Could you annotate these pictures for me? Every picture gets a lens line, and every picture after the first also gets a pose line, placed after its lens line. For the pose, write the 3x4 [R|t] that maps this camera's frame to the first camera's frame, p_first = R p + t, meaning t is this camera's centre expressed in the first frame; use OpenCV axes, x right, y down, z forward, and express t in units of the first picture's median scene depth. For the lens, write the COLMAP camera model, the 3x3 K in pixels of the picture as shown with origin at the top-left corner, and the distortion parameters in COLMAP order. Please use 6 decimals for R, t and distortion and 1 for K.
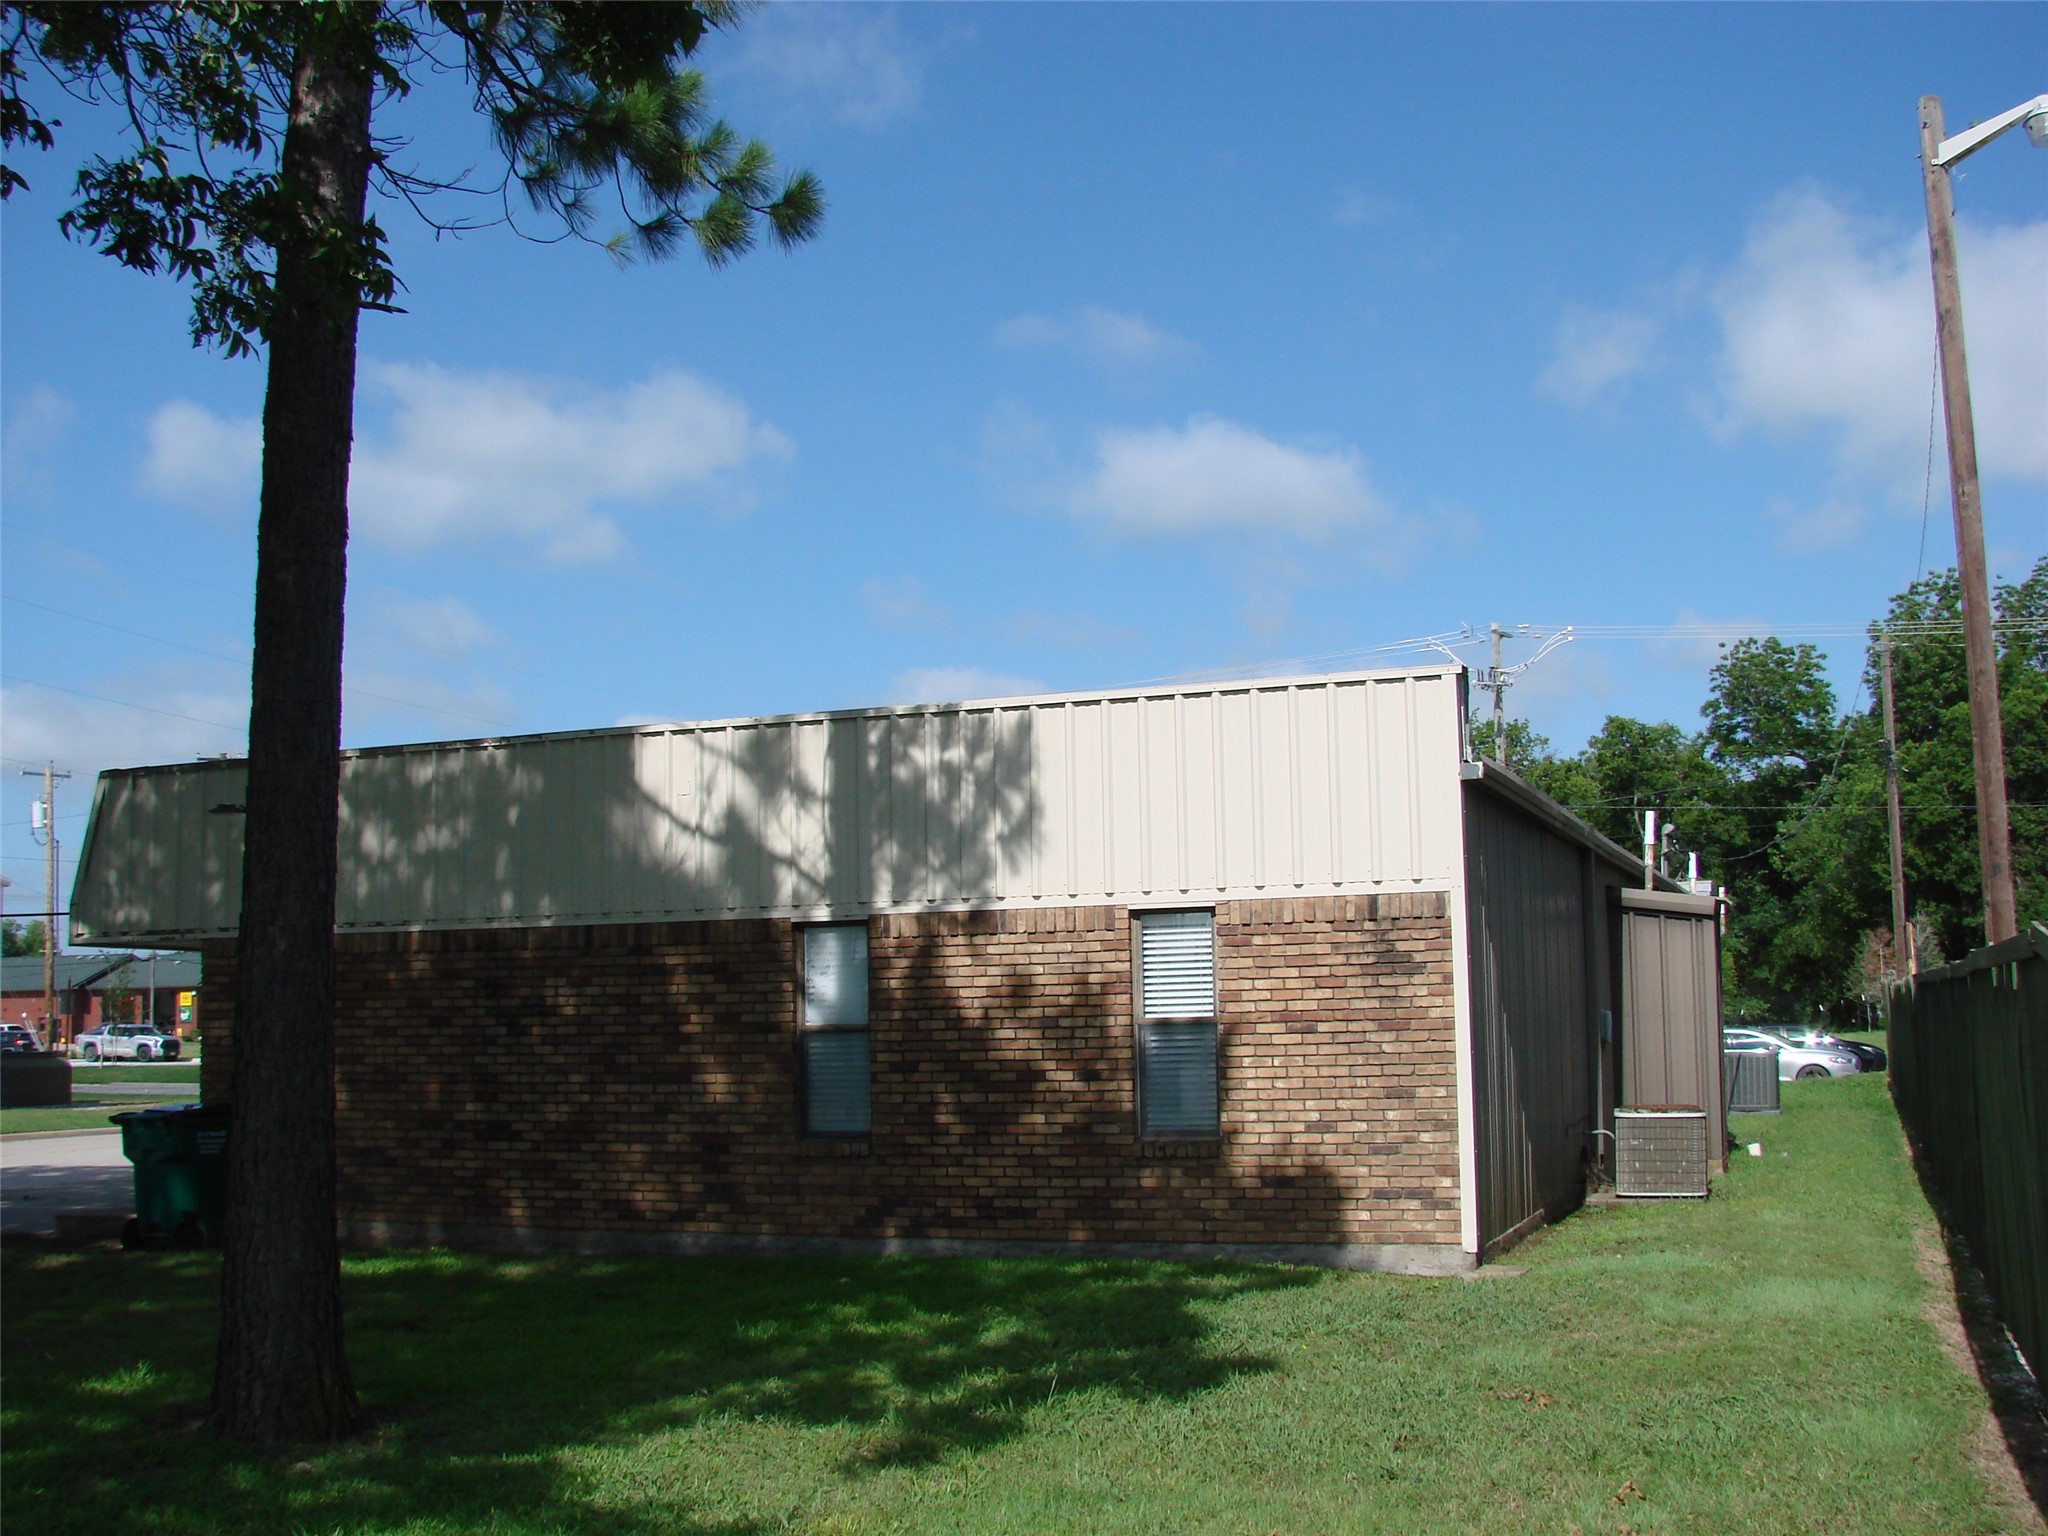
lens RADIAL K [[2181.3, 0, 964.7], [0, 2181.3, 748.0], [0, 0, 1]] dist [-0.129753, 0.000000]
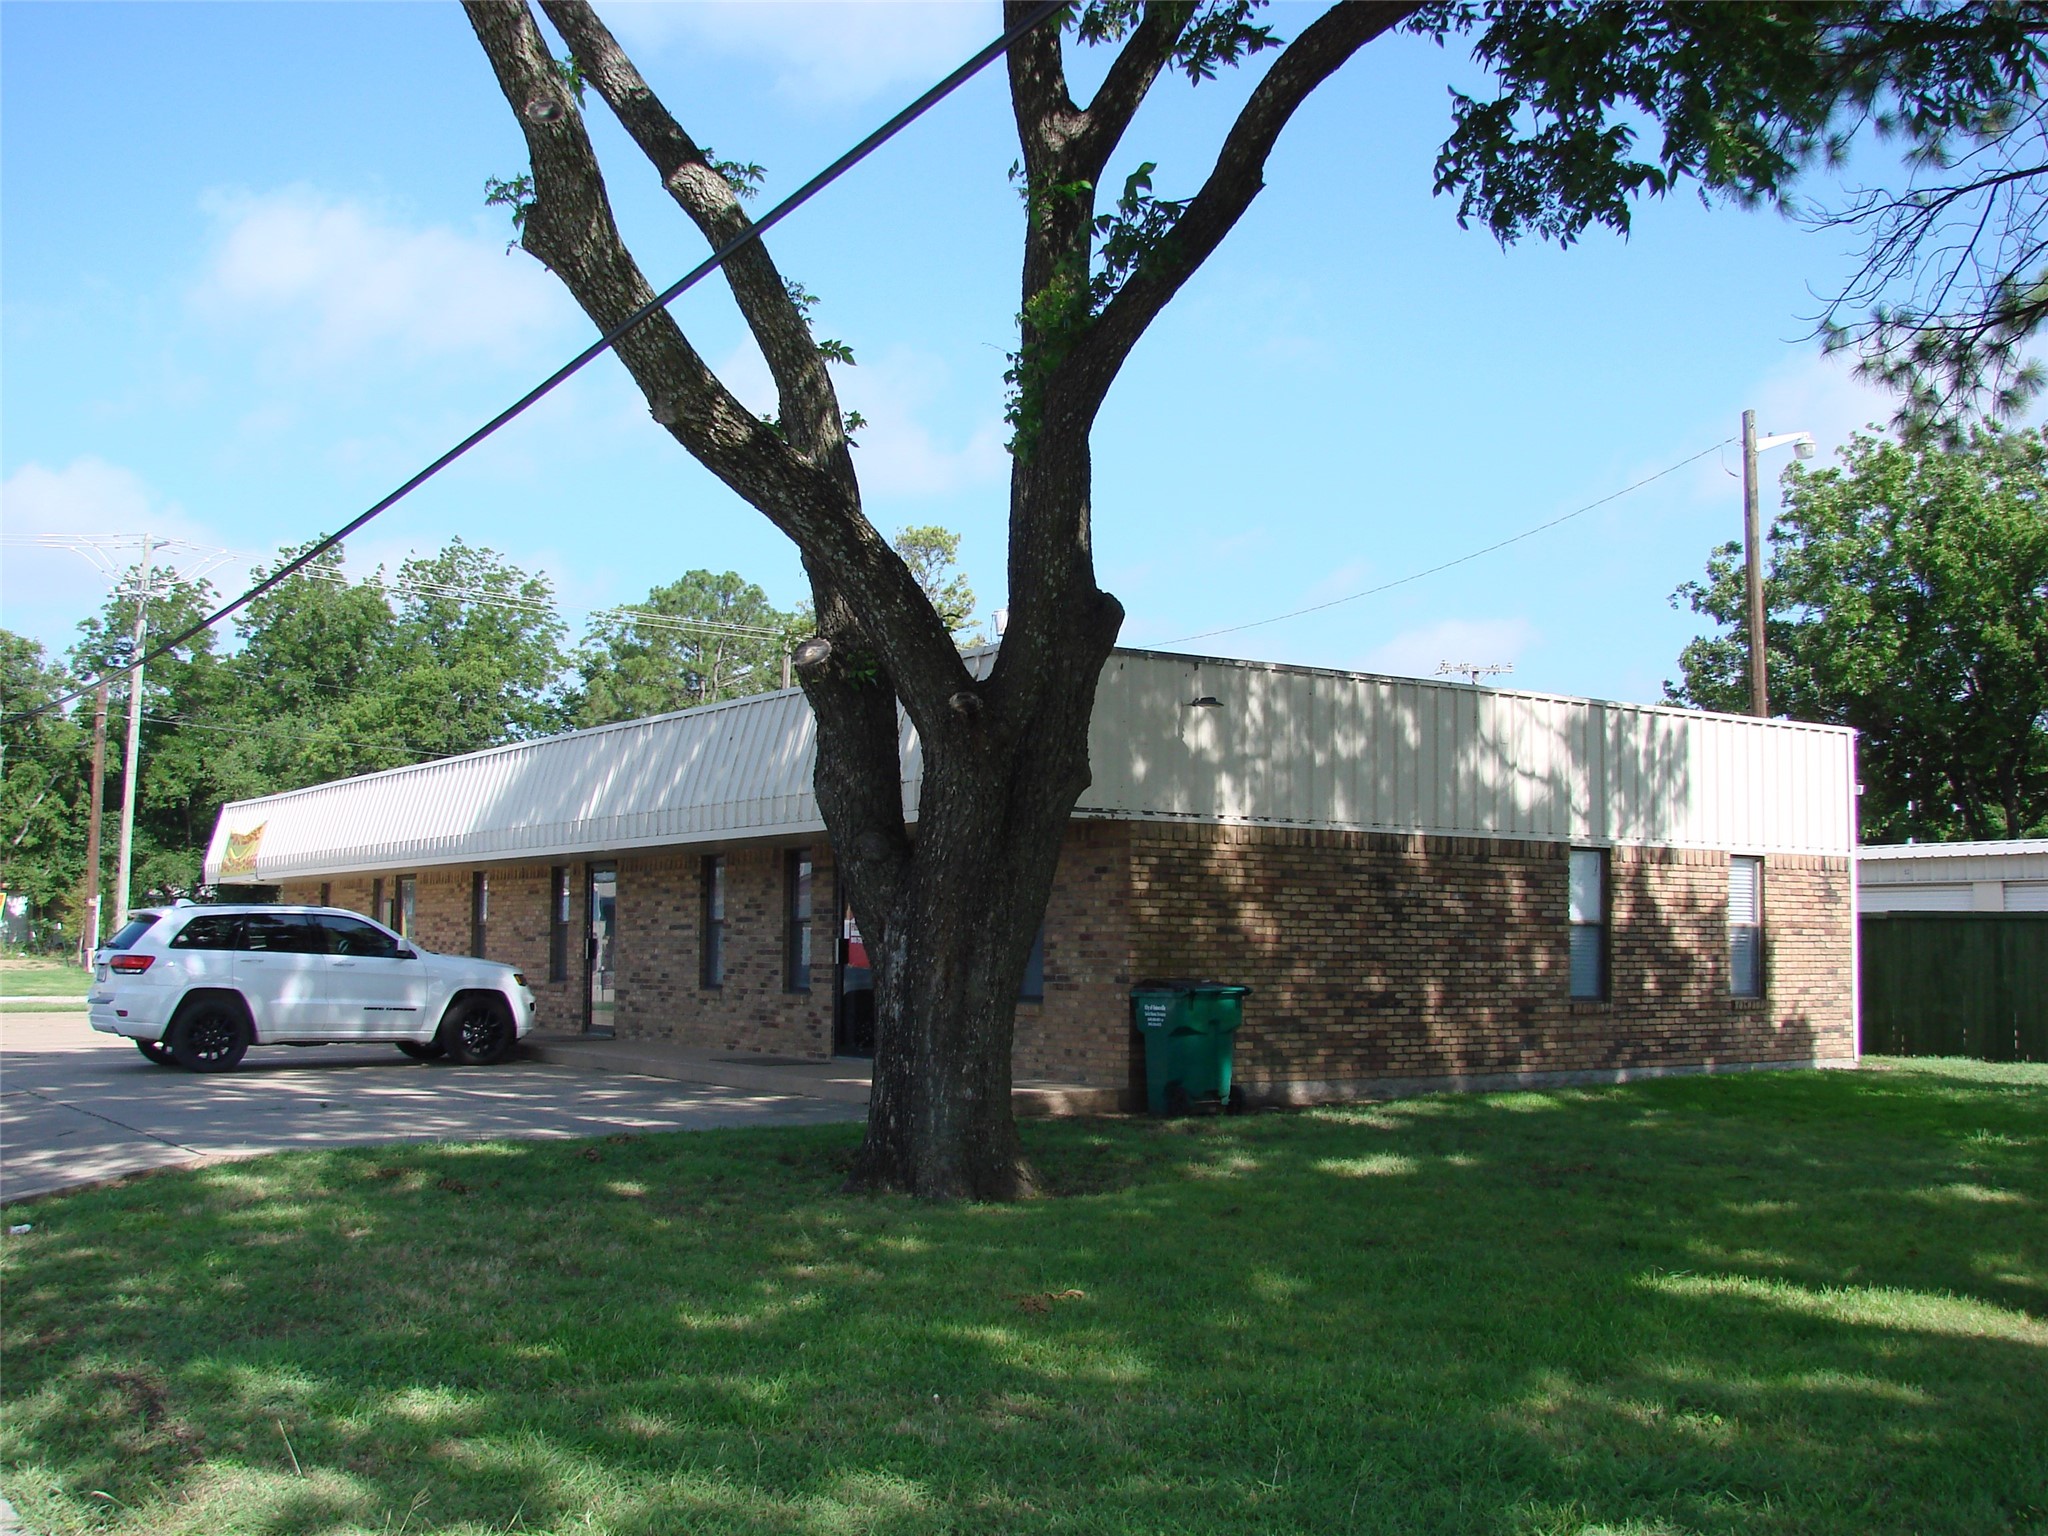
lens RADIAL K [[2181.3, 0, 1031.6], [0, 2181.3, 774.9], [0, 0, 1]] dist [-0.129753, 0.000000]
pose [[0.558508, 0.090841, 0.824510, -1.403812], [-0.125257, 0.991824, -0.024428, 0.111302], [-0.819988, -0.089632, 0.565320, 0.504995]]
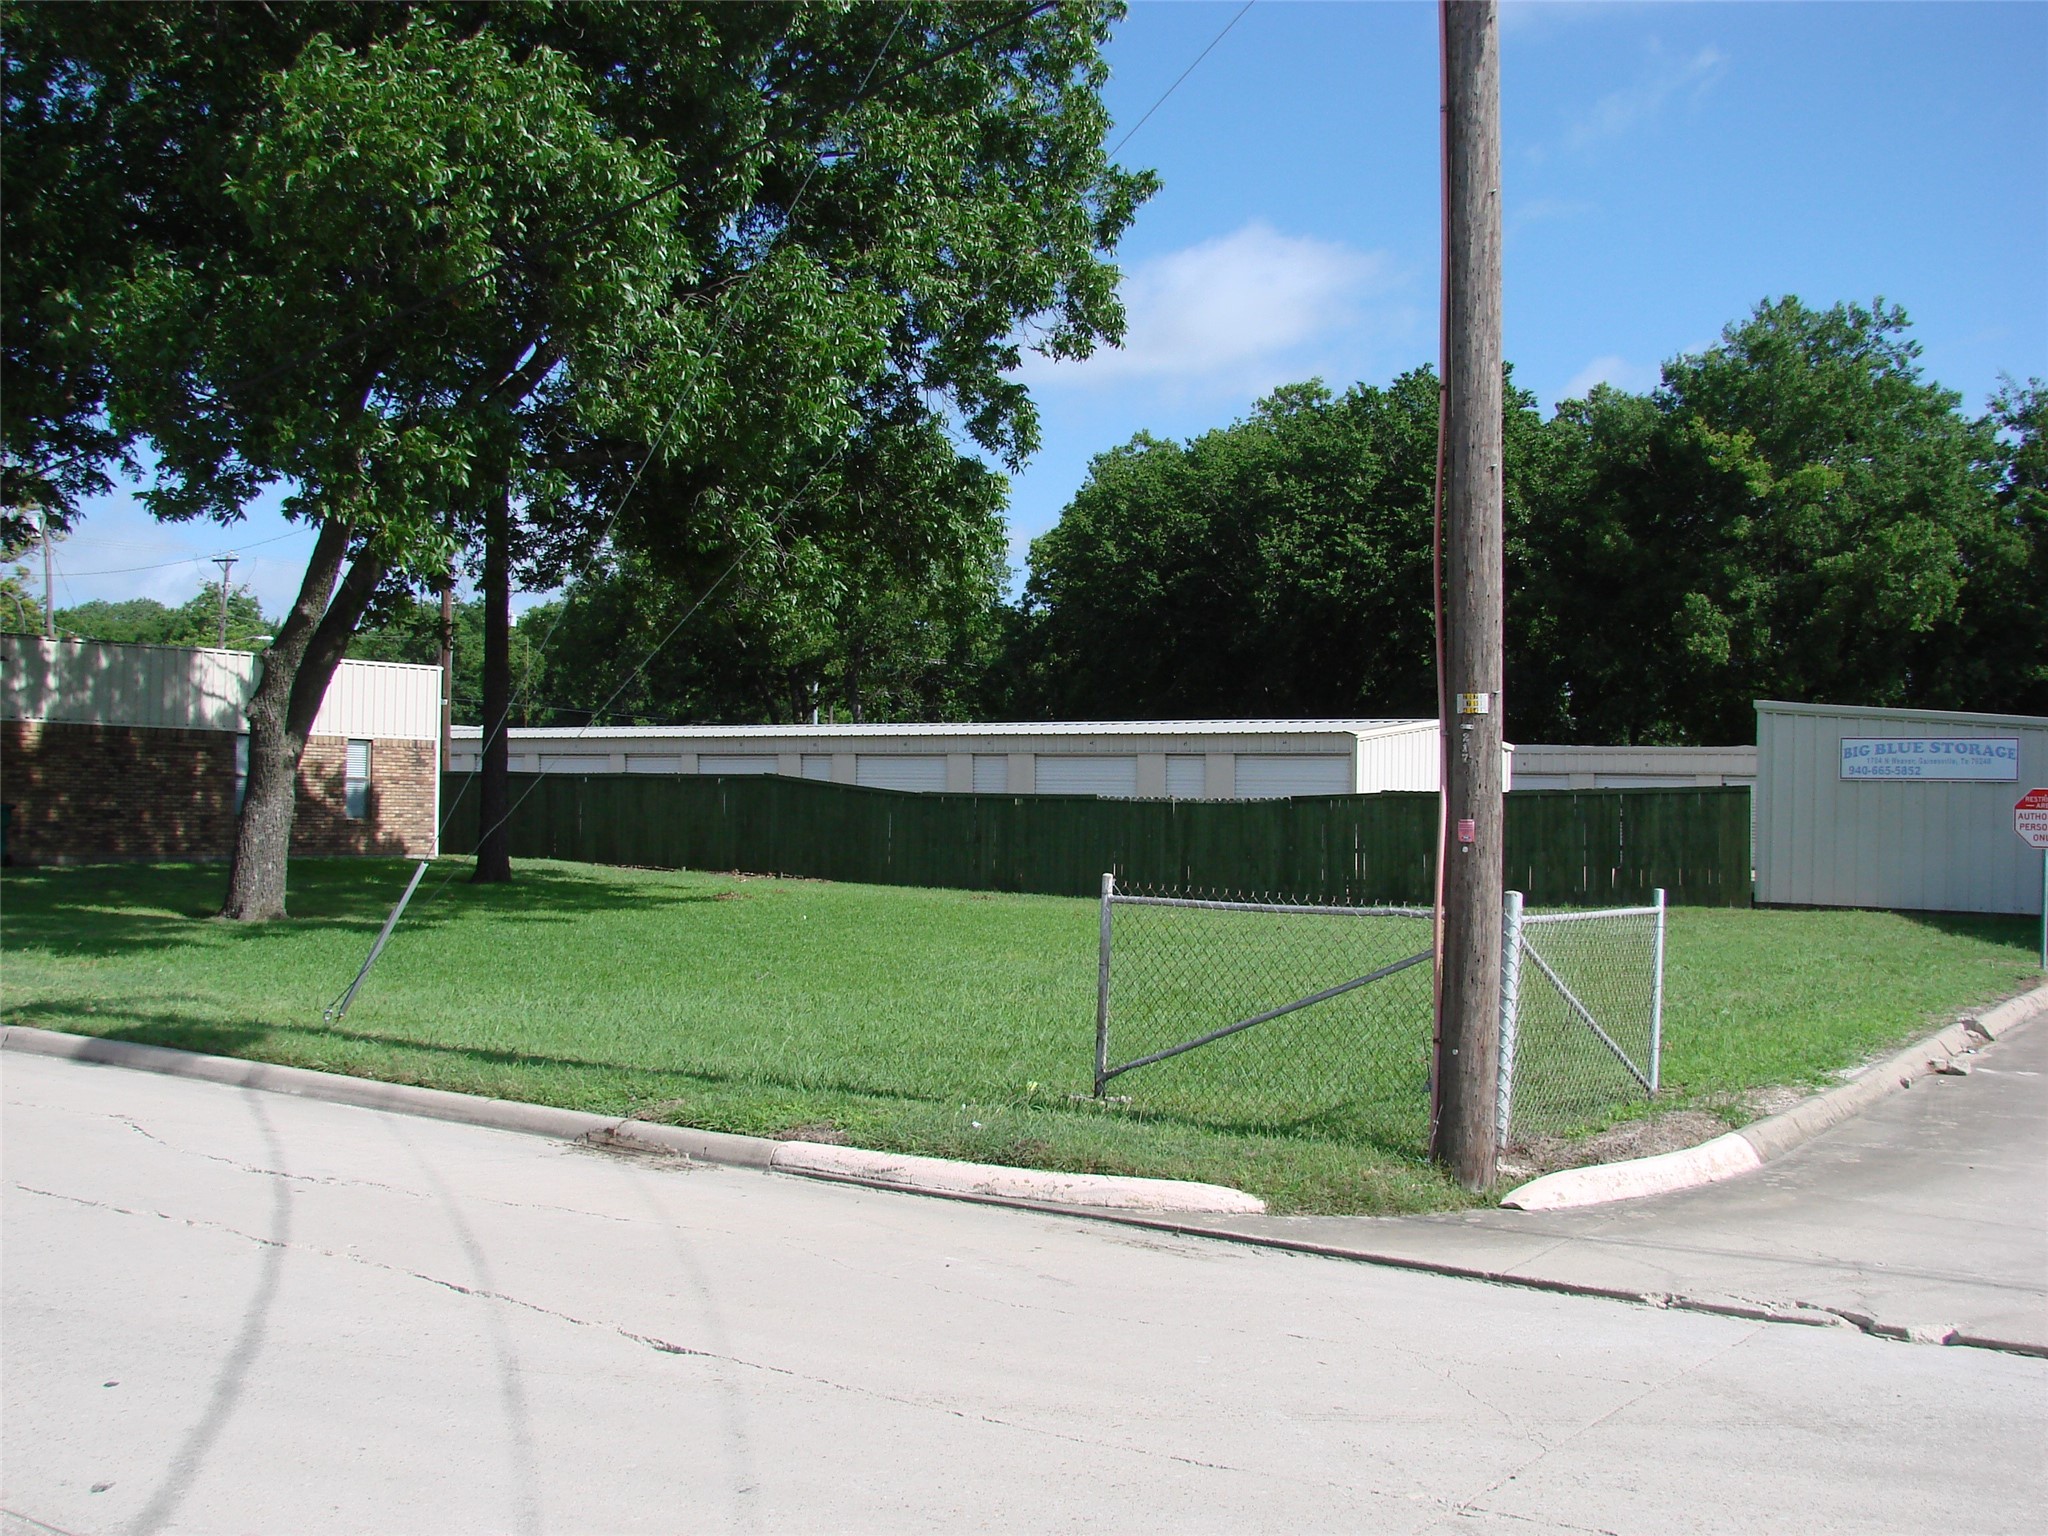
lens RADIAL K [[2181.3, 0, 1025.2], [0, 2181.3, 767.1], [0, 0, 1]] dist [-0.129753, 0.000000]
pose [[0.215333, 0.042008, 0.975637, -2.299815], [-0.145658, 0.989280, -0.010447, 0.011766], [-0.965617, -0.139860, 0.219143, -0.433571]]
